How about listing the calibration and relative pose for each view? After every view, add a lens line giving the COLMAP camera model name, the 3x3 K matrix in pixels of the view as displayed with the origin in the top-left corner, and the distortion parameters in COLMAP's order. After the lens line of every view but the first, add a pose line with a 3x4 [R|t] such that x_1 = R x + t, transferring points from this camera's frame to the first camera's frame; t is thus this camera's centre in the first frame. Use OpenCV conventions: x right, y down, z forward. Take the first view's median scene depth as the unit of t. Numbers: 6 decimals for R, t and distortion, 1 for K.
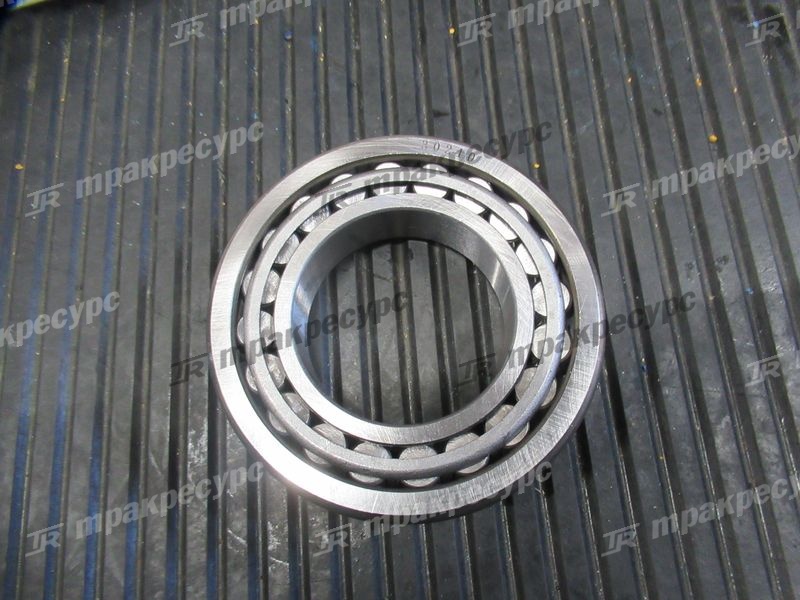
lens RADIAL K [[615.1, 0, 399.1], [0, 615.1, 278.2], [0, 0, 1]] dist [-0.006189, -0.008303]
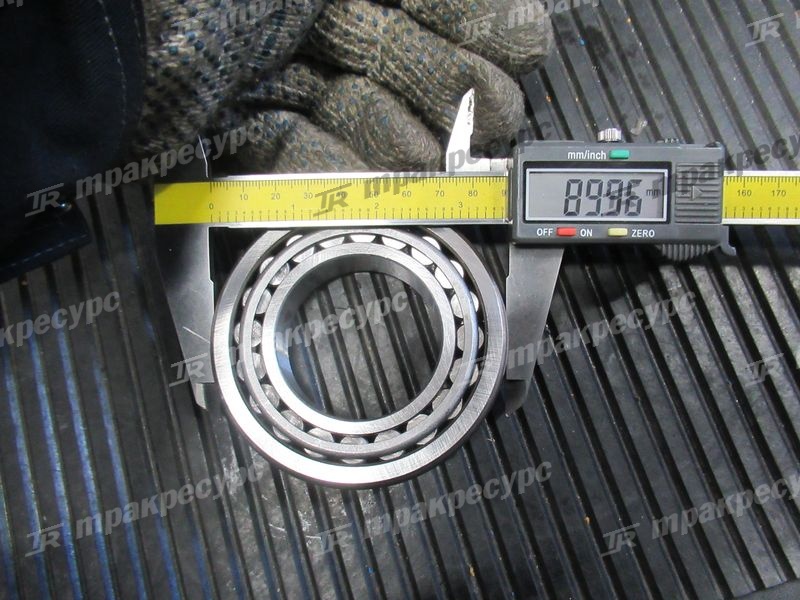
lens RADIAL K [[615.1, 0, 399.1], [0, 615.1, 278.2], [0, 0, 1]] dist [-0.006189, -0.008303]
pose [[0.973137, -0.219768, 0.068608, 0.014367], [0.217160, 0.975166, 0.043503, -0.084271], [-0.076465, -0.027435, 0.996695, -0.265202]]
